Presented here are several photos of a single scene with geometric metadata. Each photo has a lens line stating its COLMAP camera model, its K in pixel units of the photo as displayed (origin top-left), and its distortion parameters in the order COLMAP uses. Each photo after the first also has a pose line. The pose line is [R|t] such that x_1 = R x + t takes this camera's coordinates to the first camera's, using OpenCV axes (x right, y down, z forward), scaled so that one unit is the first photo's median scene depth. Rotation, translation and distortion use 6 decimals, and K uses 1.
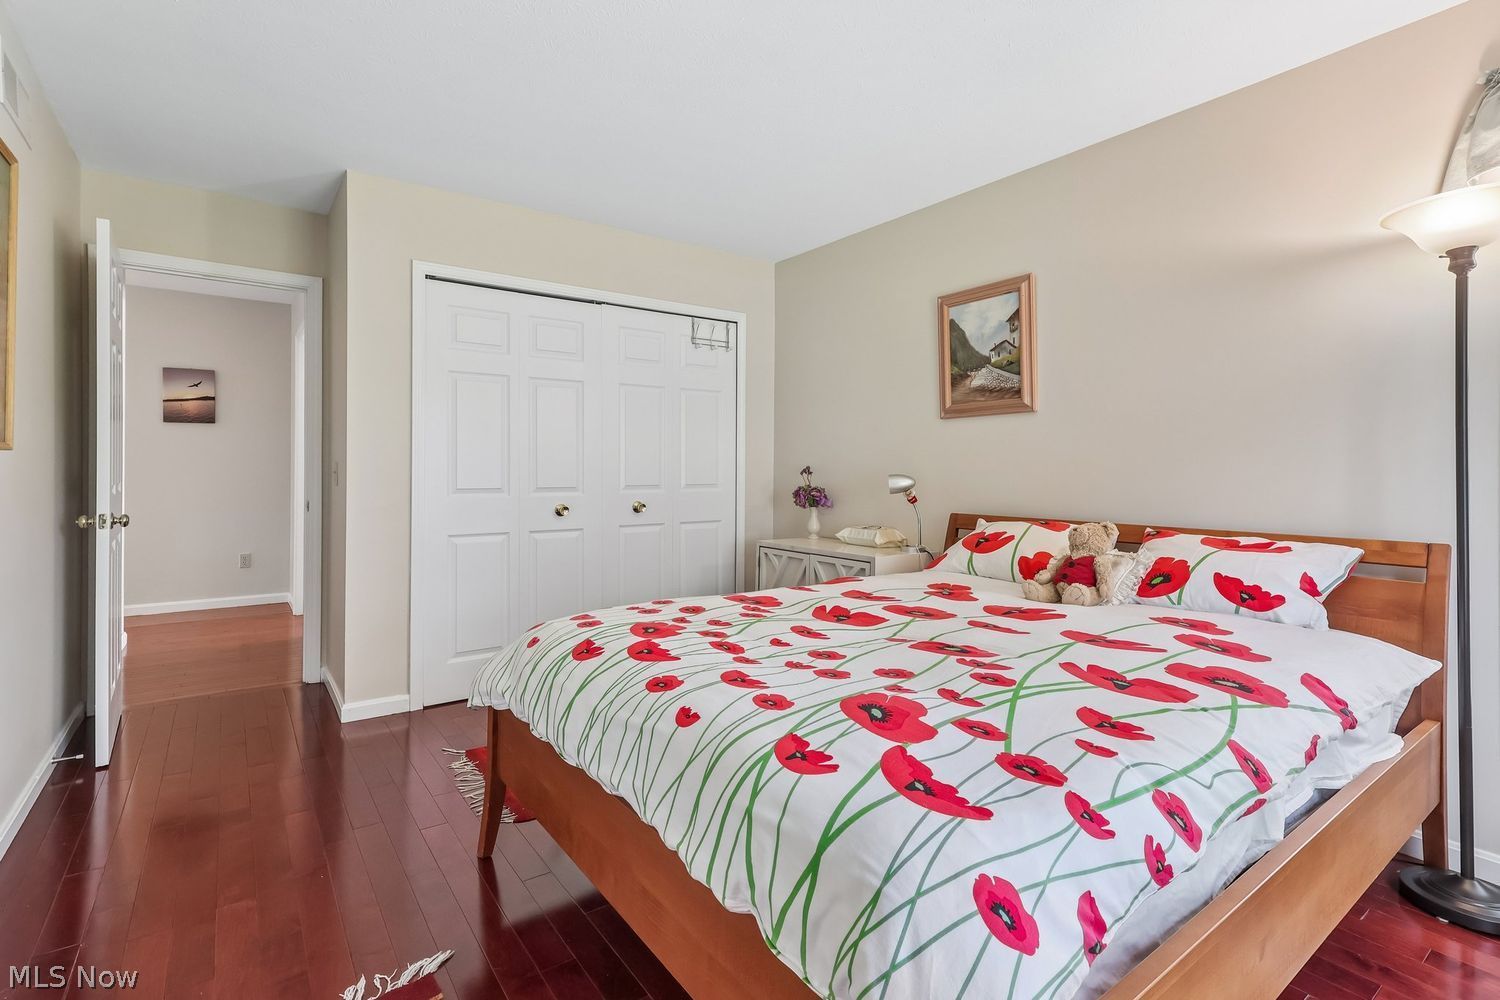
lens RADIAL K [[702.8, 0, 741.3], [0, 702.8, 489.2], [0, 0, 1]] dist [0.003949, 0.000363]
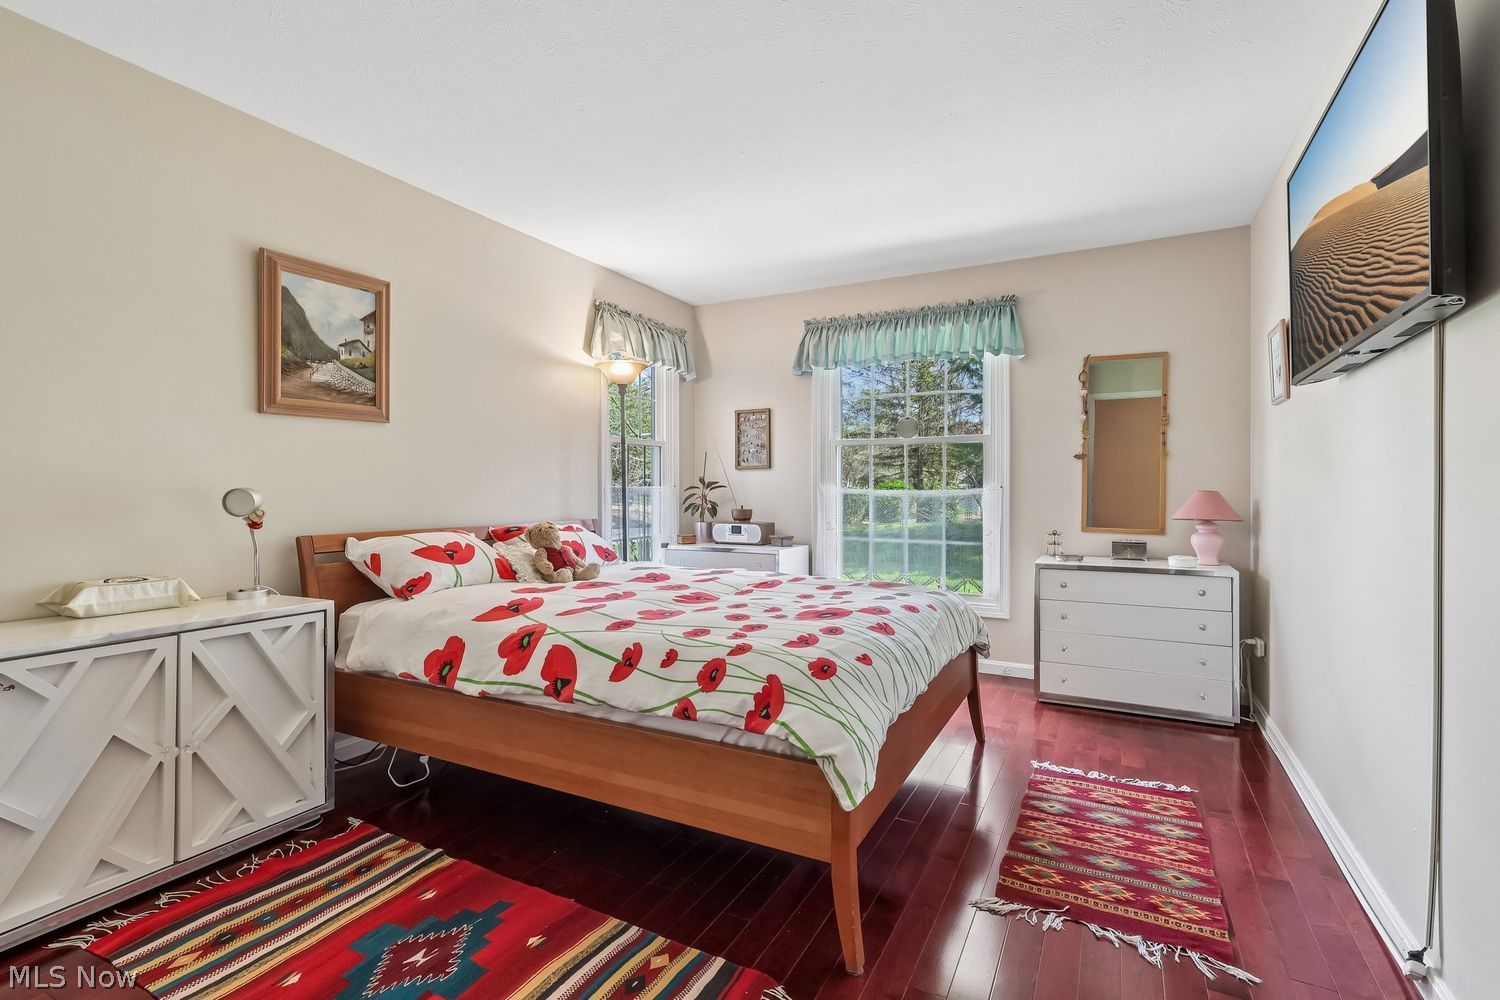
lens RADIAL K [[702.8, 0, 741.3], [0, 702.8, 489.2], [0, 0, 1]] dist [0.003949, 0.000363]
pose [[-0.427869, -0.005339, 0.903825, -0.652080], [0.020437, 0.999670, 0.015580, -0.022264], [-0.903610, 0.025138, -0.427618, 0.932851]]
